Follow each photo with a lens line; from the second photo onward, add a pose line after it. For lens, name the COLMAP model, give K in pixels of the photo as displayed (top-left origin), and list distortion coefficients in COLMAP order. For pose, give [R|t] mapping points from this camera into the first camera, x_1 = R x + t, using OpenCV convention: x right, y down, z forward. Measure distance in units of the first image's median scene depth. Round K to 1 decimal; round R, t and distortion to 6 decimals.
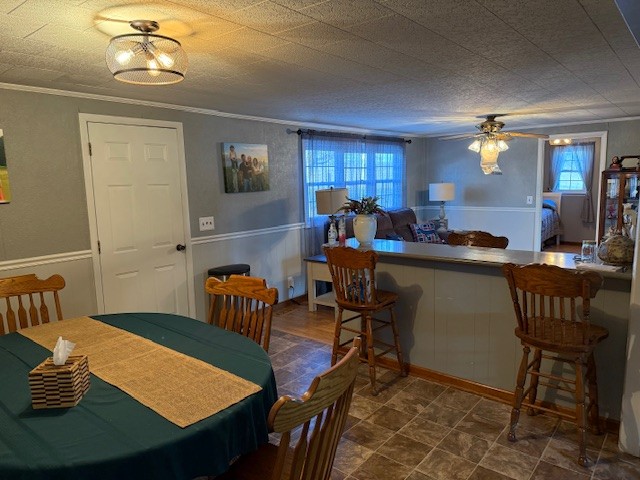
lens RADIAL K [[446.9, 0, 324.1], [0, 446.9, 243.2], [0, 0, 1]] dist [0.042356, -0.042010]
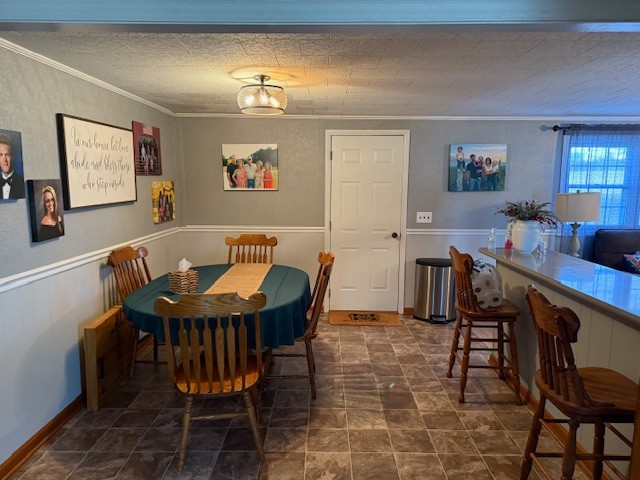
lens RADIAL K [[446.9, 0, 319.3], [0, 446.9, 244.8], [0, 0, 1]] dist [0.042356, -0.042010]
pose [[0.616694, 0.132364, -0.775995, 0.441590], [-0.129731, 0.989373, 0.065662, -0.015308], [0.776440, 0.060177, 0.627312, 0.089768]]
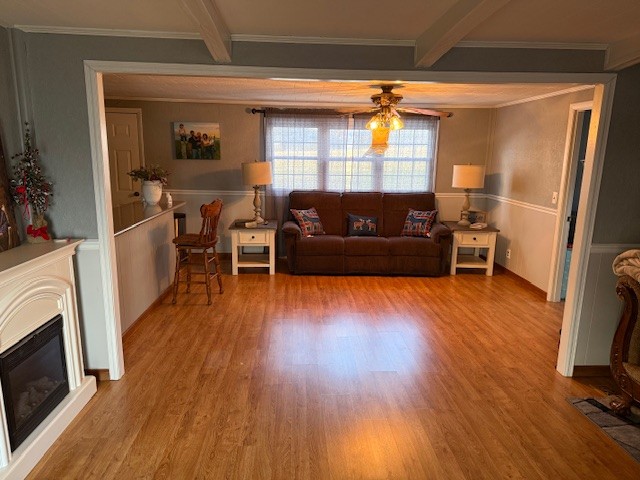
lens RADIAL K [[446.9, 0, 317.7], [0, 446.9, 239.7], [0, 0, 1]] dist [0.042356, -0.042010]
pose [[0.665860, 0.179889, -0.724065, 1.093702], [-0.142872, 0.983281, 0.112902, -0.087398], [0.732269, 0.028272, 0.680429, 0.392798]]
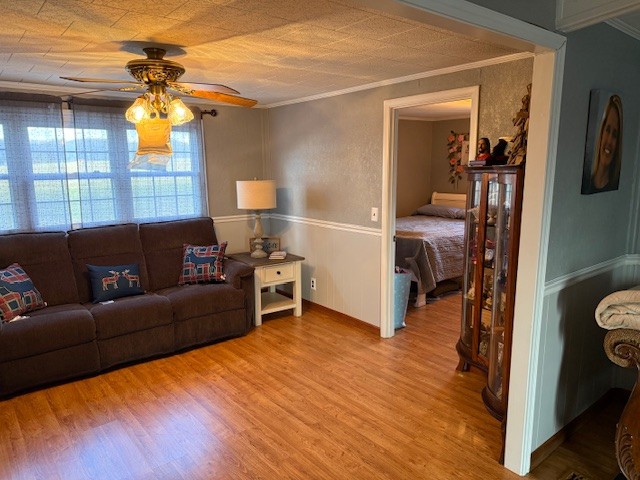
lens RADIAL K [[446.9, 0, 325.1], [0, 446.9, 242.0], [0, 0, 1]] dist [0.042356, -0.042010]
pose [[0.980981, 0.049789, -0.187608, 0.756246], [-0.045513, 0.998598, 0.027039, -0.109132], [0.188692, -0.017986, 0.981872, 0.638755]]
